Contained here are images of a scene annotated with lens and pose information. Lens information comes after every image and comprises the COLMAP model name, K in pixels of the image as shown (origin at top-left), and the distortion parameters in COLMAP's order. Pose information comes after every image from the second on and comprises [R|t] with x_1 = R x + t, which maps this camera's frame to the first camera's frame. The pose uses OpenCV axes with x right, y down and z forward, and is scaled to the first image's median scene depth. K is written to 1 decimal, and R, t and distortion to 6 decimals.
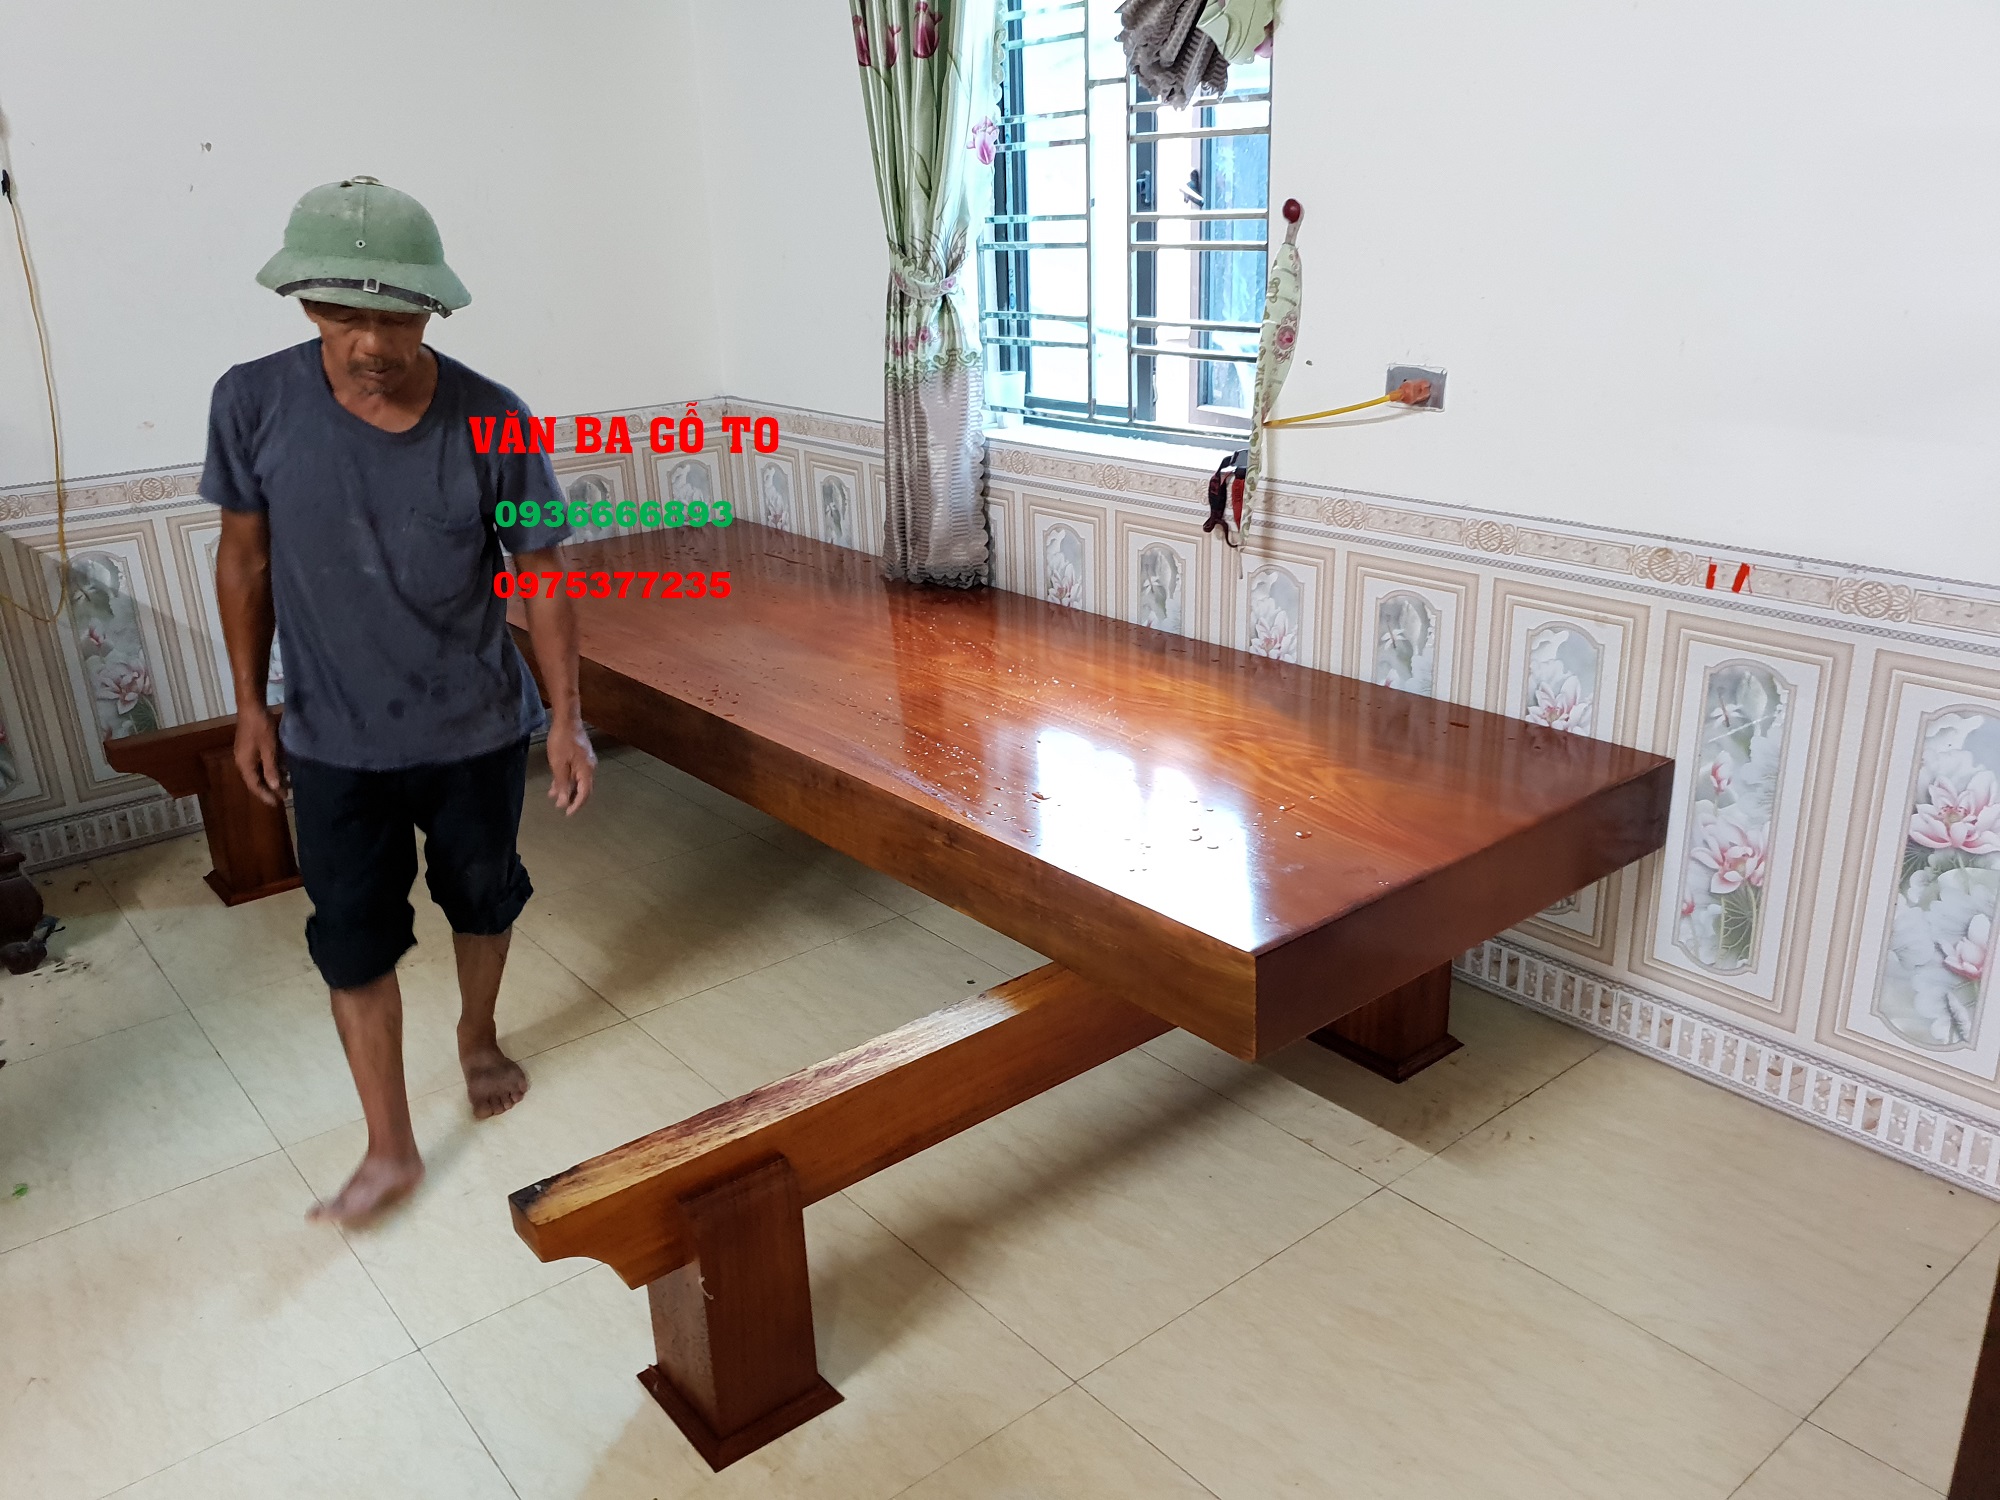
lens RADIAL K [[1600.7, 0, 981.1], [0, 1600.7, 753.0], [0, 0, 1]] dist [0.005926, 0.005146]
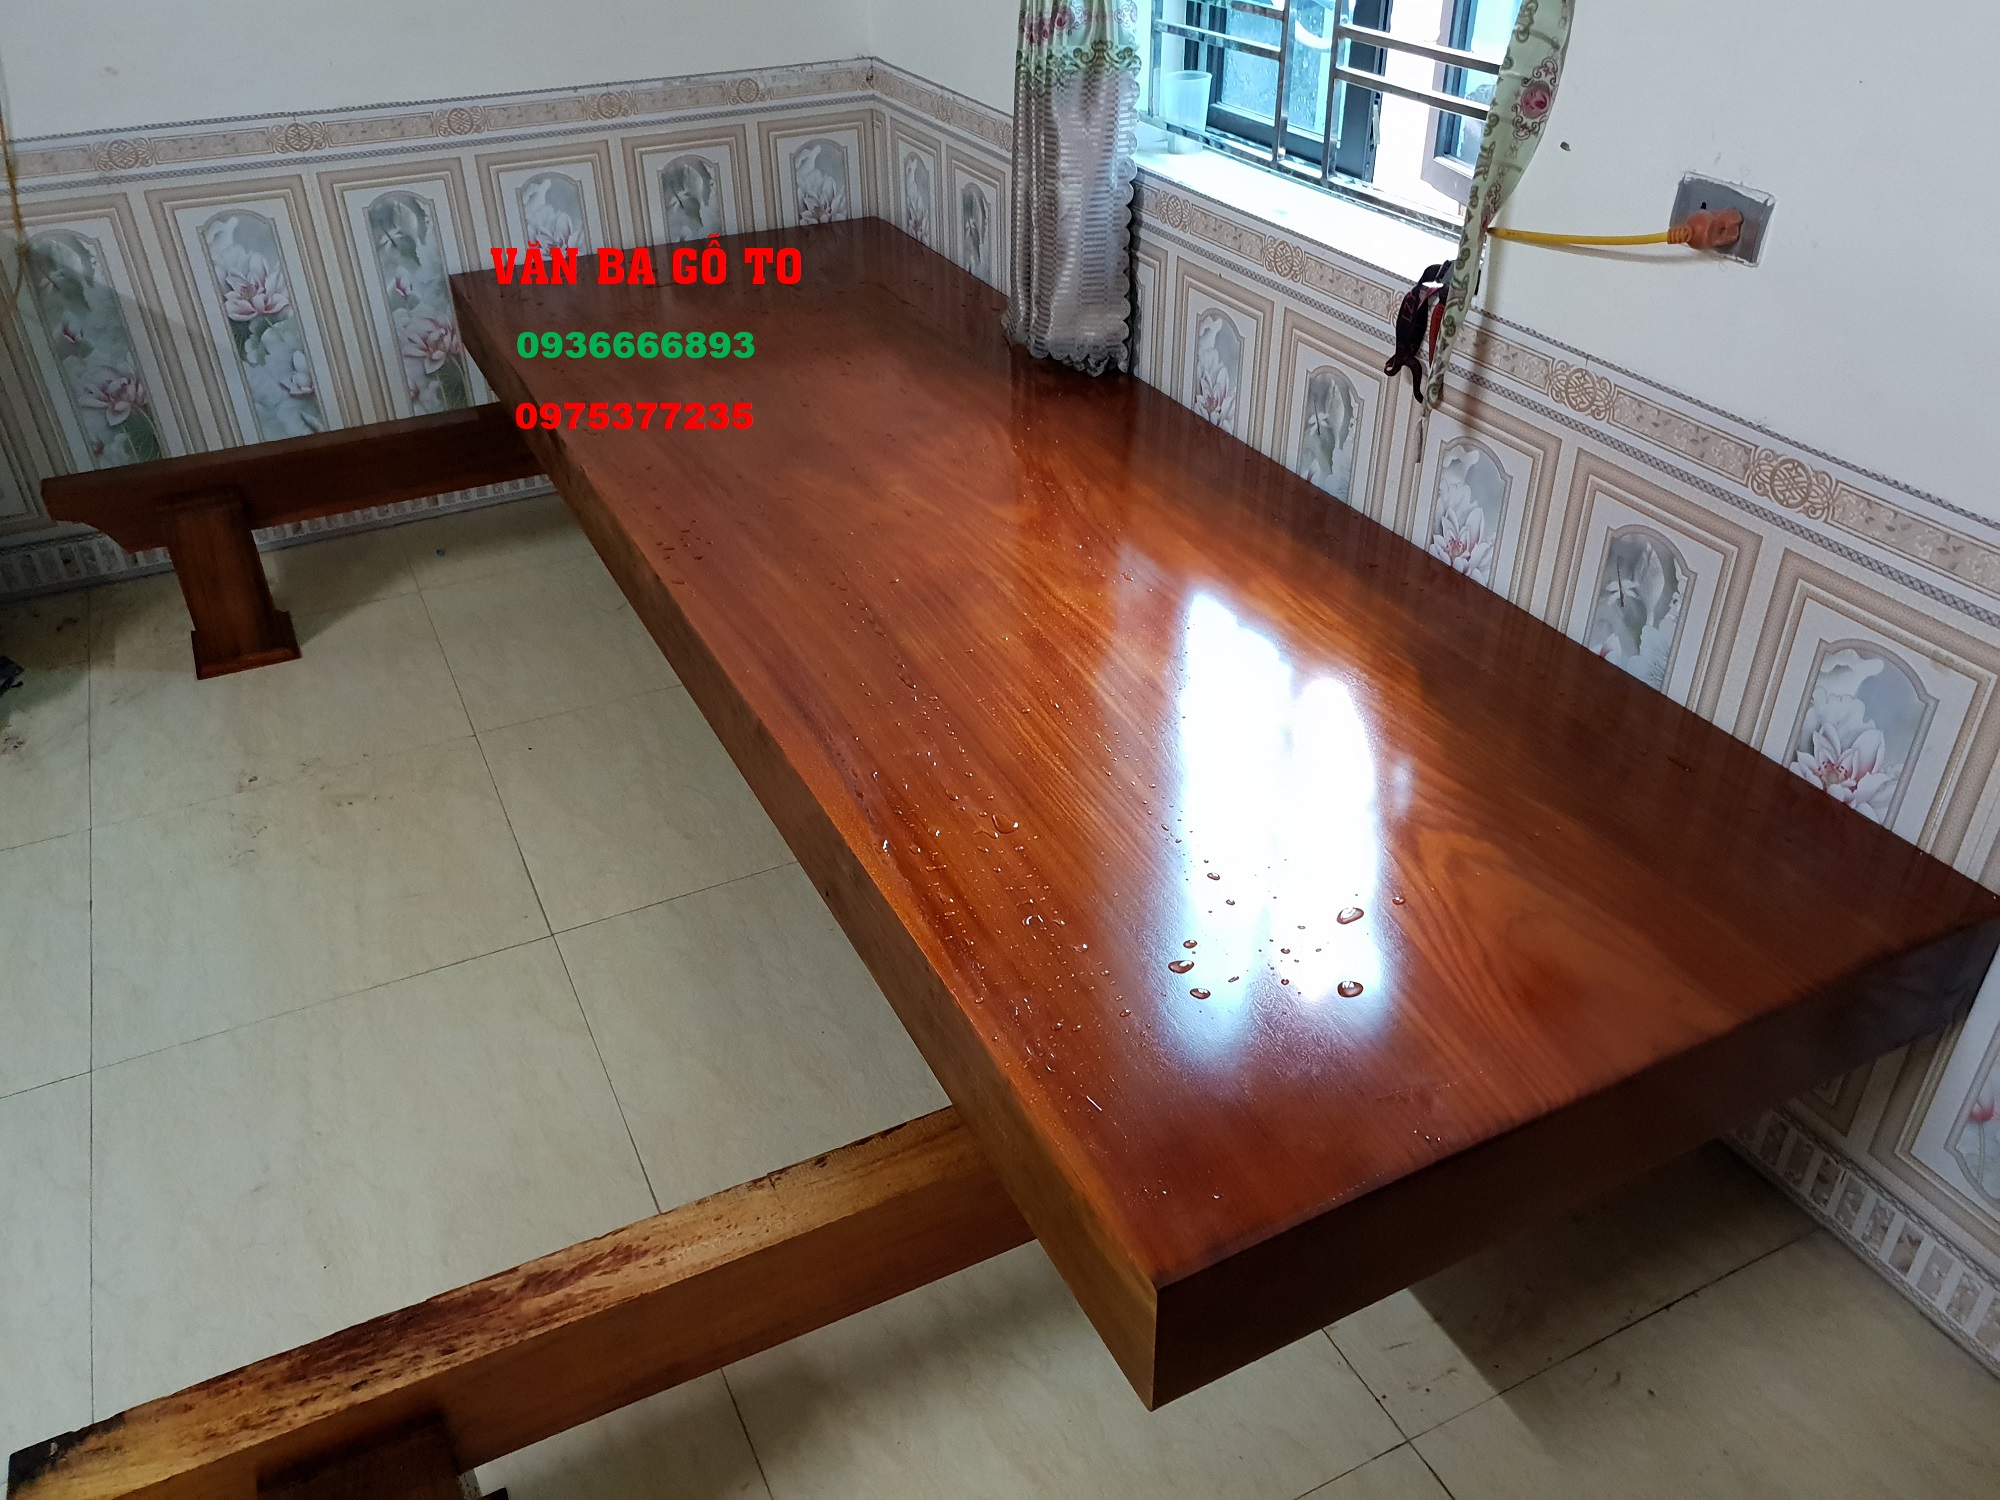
lens RADIAL K [[1618.5, 0, 1012.7], [0, 1618.5, 750.4], [0, 0, 1]] dist [-0.078346, 0.138827]
pose [[0.977379, 0.138887, -0.159499, 0.115191], [-0.097604, 0.965251, 0.242412, -0.133256], [0.187624, -0.221361, 0.956972, 0.275285]]
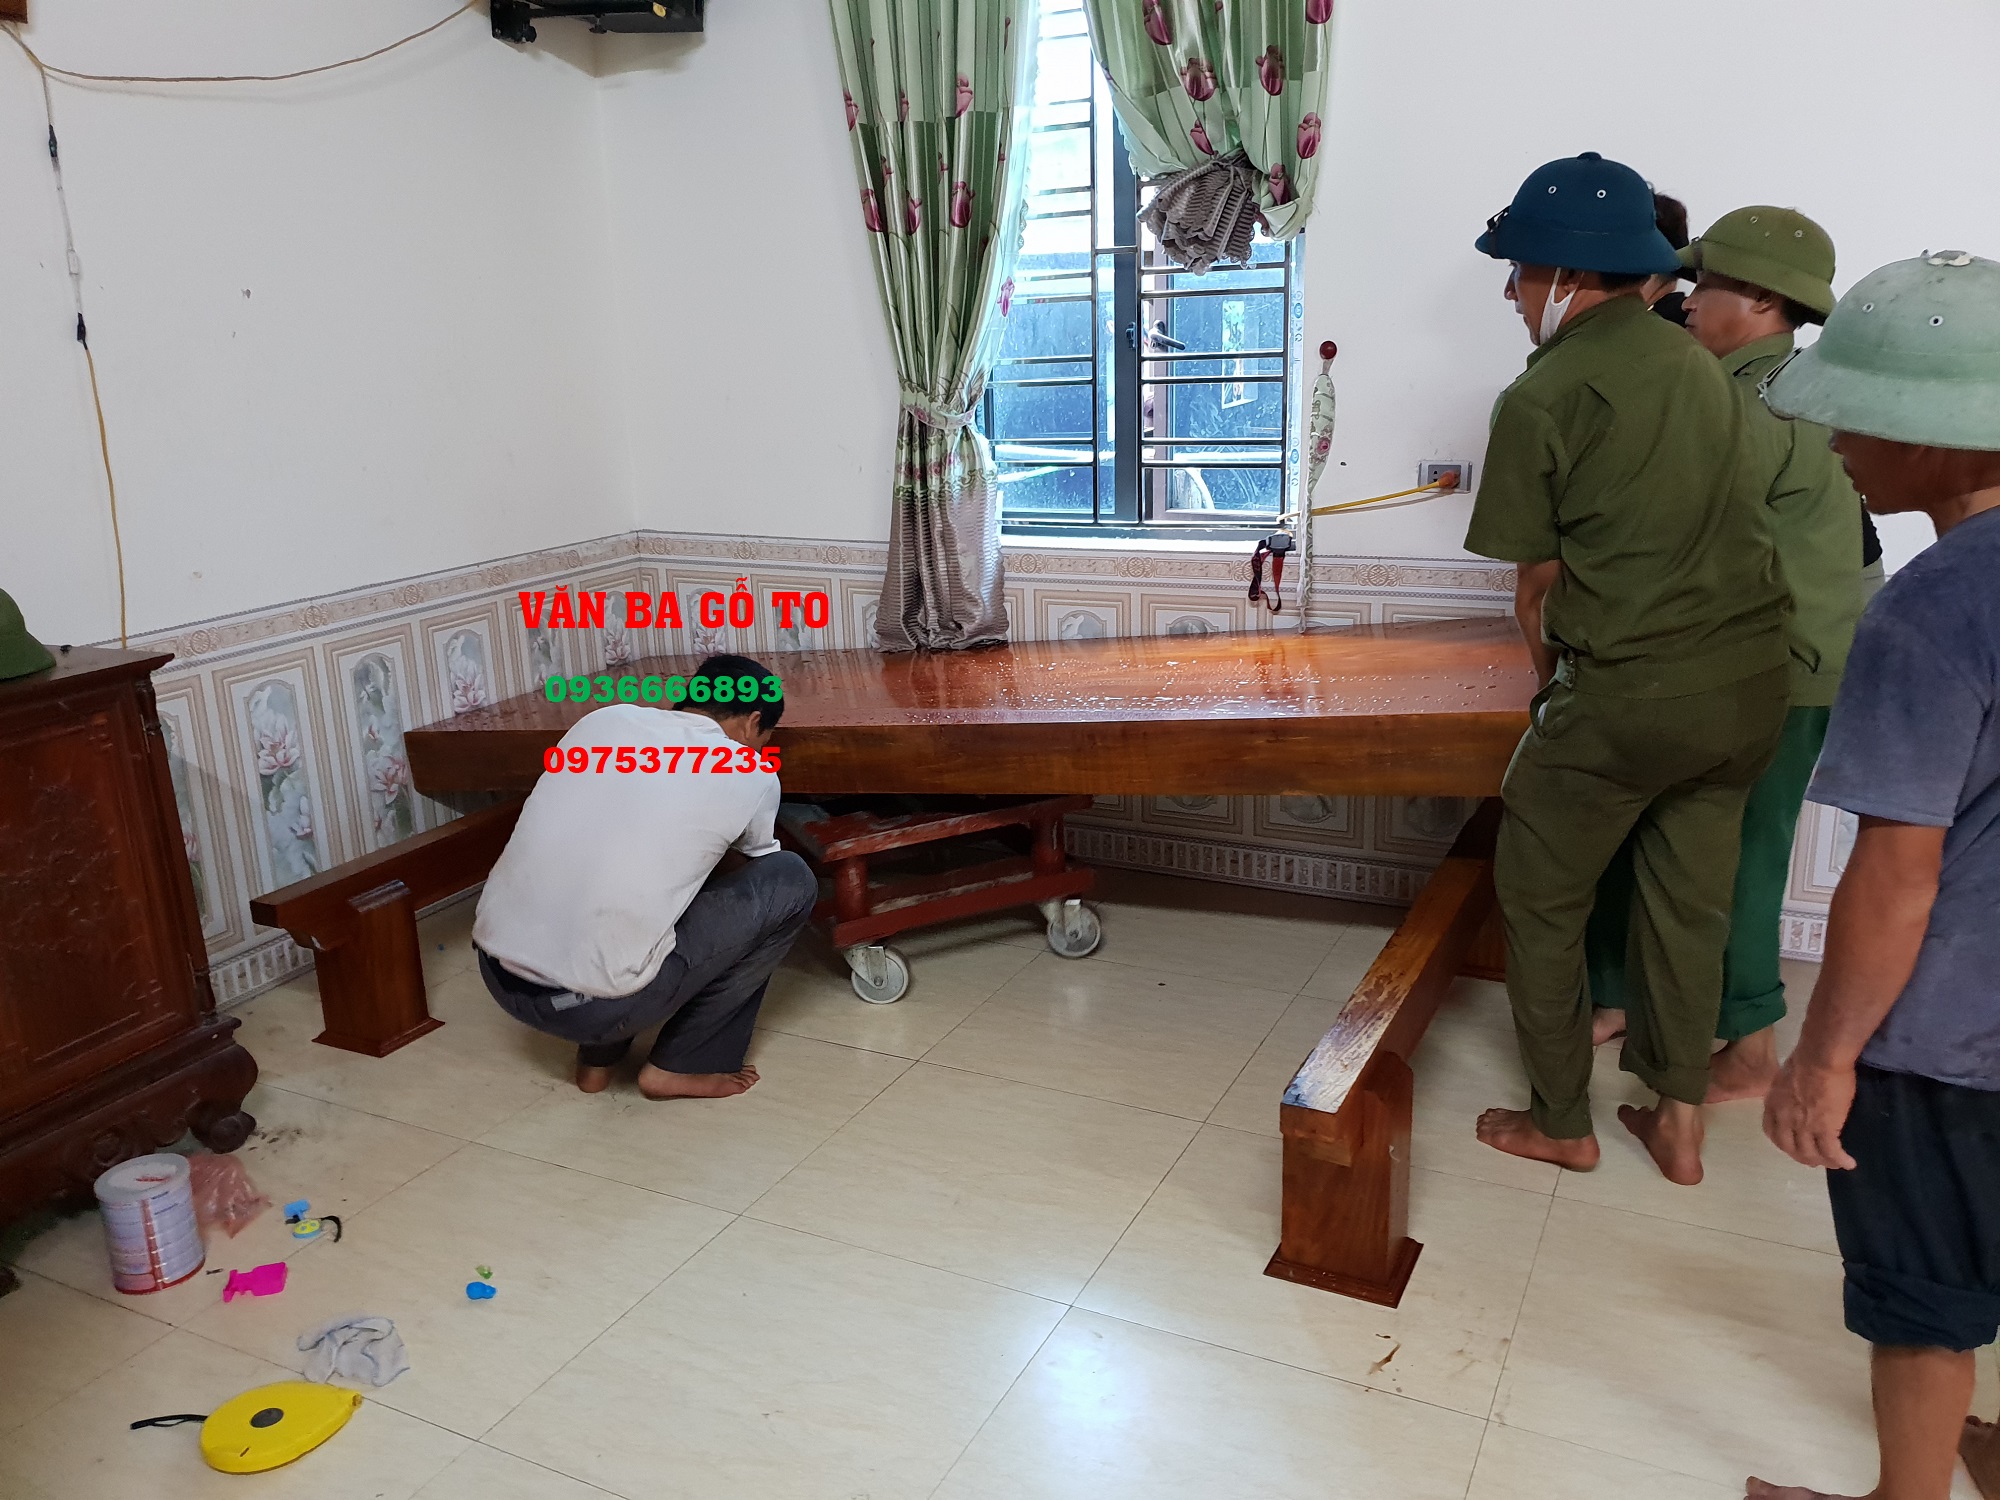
lens RADIAL K [[1625.1, 0, 991.3], [0, 1625.1, 749.1], [0, 0, 1]] dist [0.101557, -0.225558]
pose [[0.907892, -0.102511, 0.406477, -0.577100], [0.140954, 0.987833, -0.065704, 0.032357], [-0.394797, 0.116947, 0.911295, -0.073190]]
